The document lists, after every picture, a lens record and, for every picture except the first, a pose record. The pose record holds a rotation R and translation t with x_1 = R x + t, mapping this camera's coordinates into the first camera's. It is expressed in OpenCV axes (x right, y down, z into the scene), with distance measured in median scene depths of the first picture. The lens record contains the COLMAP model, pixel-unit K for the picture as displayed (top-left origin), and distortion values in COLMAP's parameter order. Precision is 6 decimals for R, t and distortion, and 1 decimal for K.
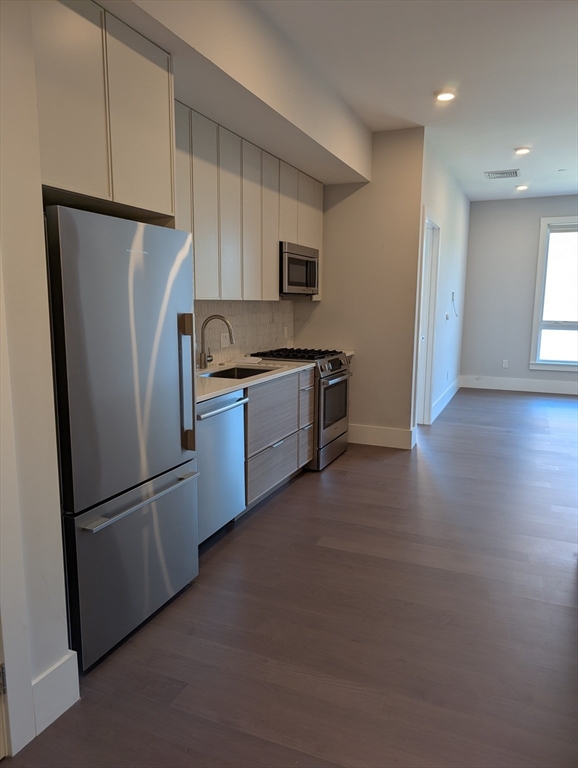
lens RADIAL K [[546.0, 0, 289.0], [0, 546.0, 384.0], [0, 0, 1]] dist [0.129717, -0.256868]
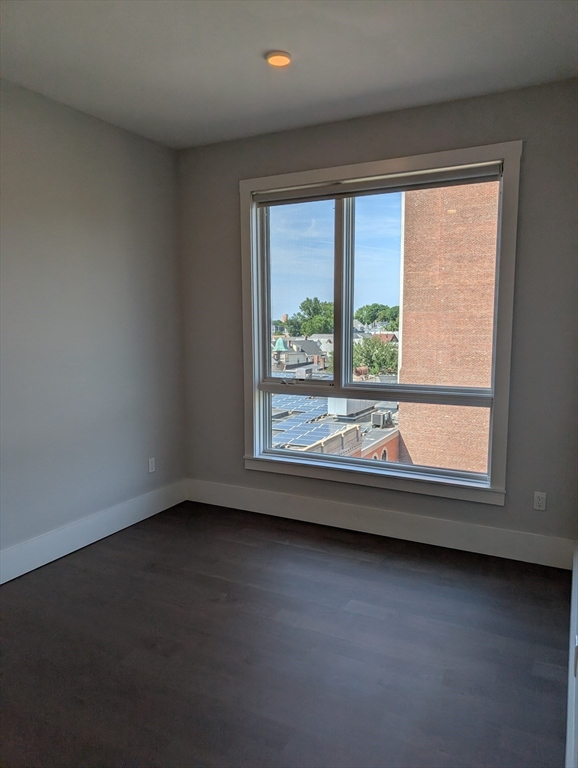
lens RADIAL K [[546.0, 0, 289.0], [0, 546.0, 384.0], [0, 0, 1]] dist [0.129717, -0.256868]
pose [[0.997837, -0.018891, -0.062962, 0.513175], [0.018468, 0.999803, -0.007295, -0.103780], [0.063087, 0.006116, 0.997989, 0.479843]]
